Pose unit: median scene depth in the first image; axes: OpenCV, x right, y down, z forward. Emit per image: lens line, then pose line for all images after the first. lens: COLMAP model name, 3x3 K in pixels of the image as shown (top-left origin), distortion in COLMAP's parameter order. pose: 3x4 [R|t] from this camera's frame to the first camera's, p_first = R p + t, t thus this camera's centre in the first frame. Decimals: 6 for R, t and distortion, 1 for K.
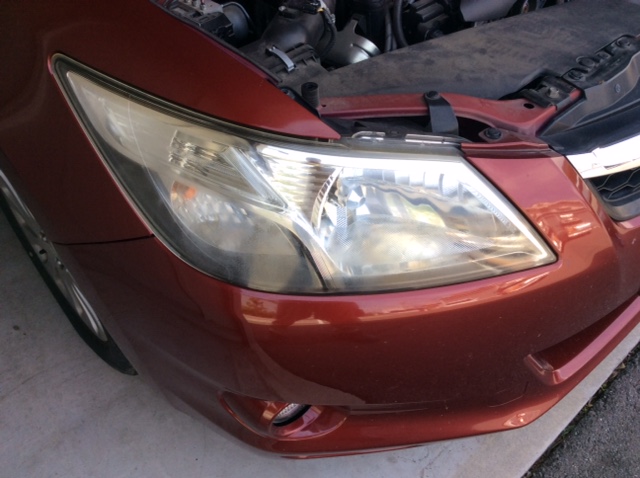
lens RADIAL K [[597.7, 0, 320.9], [0, 597.7, 241.0], [0, 0, 1]] dist [-0.036161, 0.000000]
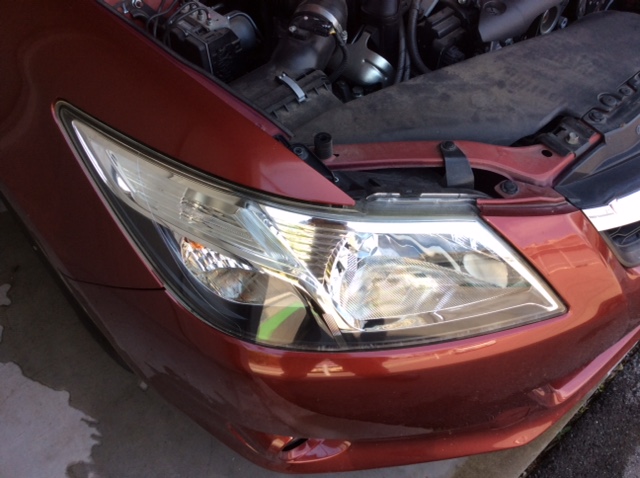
lens RADIAL K [[597.7, 0, 319.3], [0, 597.7, 239.2], [0, 0, 1]] dist [-0.036161, 0.000000]
pose [[0.999909, 0.013439, 0.000648, -0.019629], [-0.013435, 0.994682, 0.102118, -0.167173], [0.000727, -0.102117, 0.994772, 0.015509]]
